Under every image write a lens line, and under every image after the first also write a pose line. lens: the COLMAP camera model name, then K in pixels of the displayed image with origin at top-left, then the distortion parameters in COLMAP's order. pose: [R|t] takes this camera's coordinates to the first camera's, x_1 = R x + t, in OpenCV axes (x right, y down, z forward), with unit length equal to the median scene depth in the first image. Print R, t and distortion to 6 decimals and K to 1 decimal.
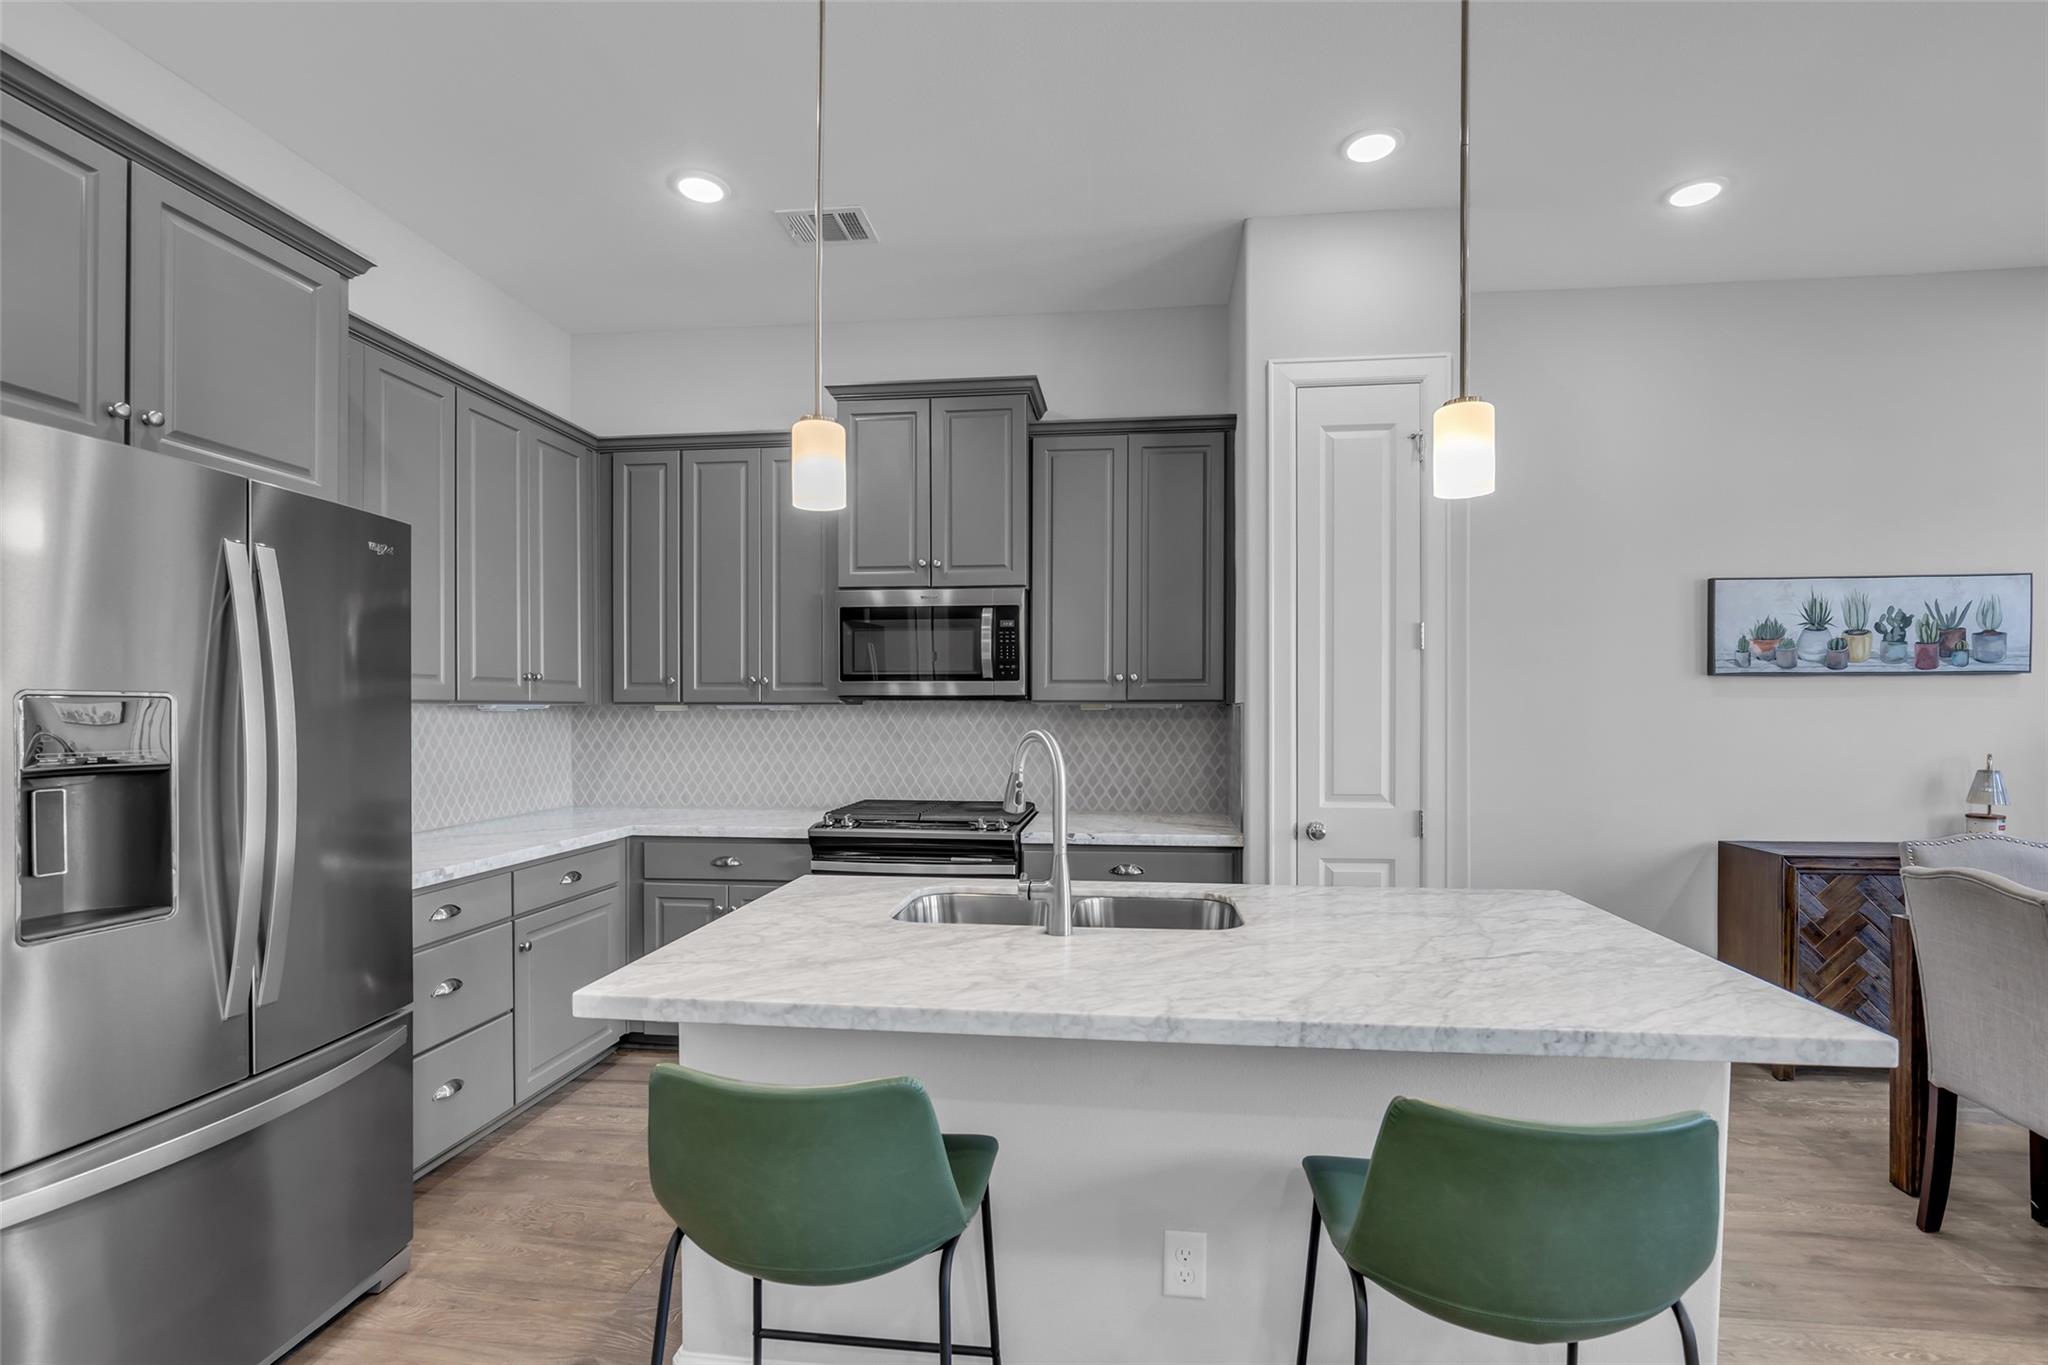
lens RADIAL K [[940.3, 0, 1032.6], [0, 940.3, 712.7], [0, 0, 1]] dist [-0.005665, -0.001135]
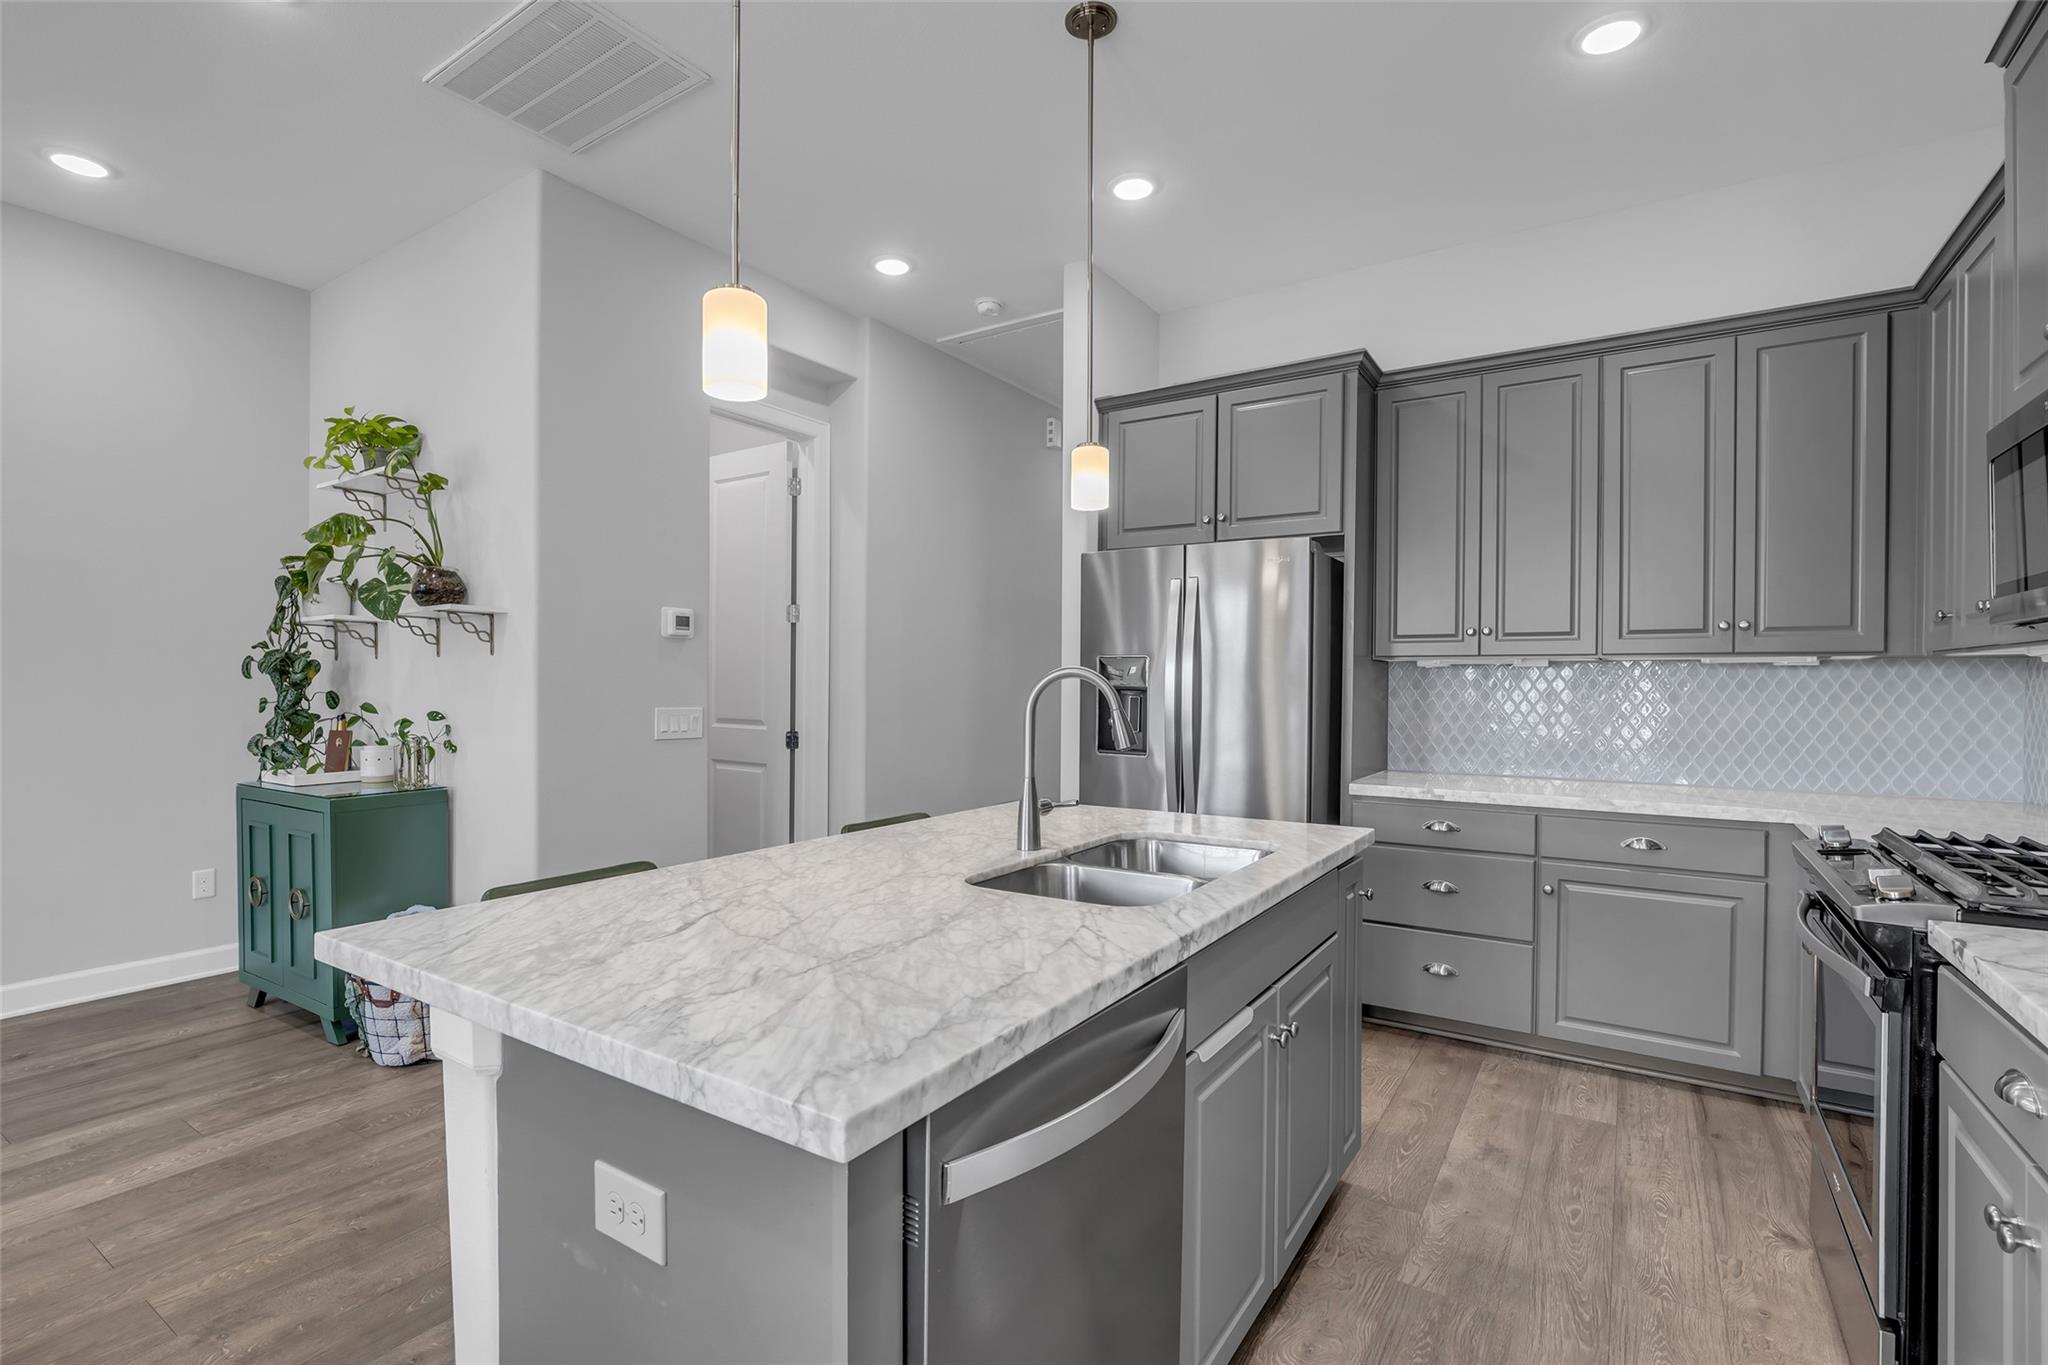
lens RADIAL K [[940.3, 0, 1021.8], [0, 940.3, 685.9], [0, 0, 1]] dist [-0.005665, -0.001135]
pose [[-0.442726, 0.003247, -0.896651, 0.526780], [-0.008206, 0.999937, 0.007673, 0.016476], [0.896619, 0.010755, -0.442672, 0.759349]]
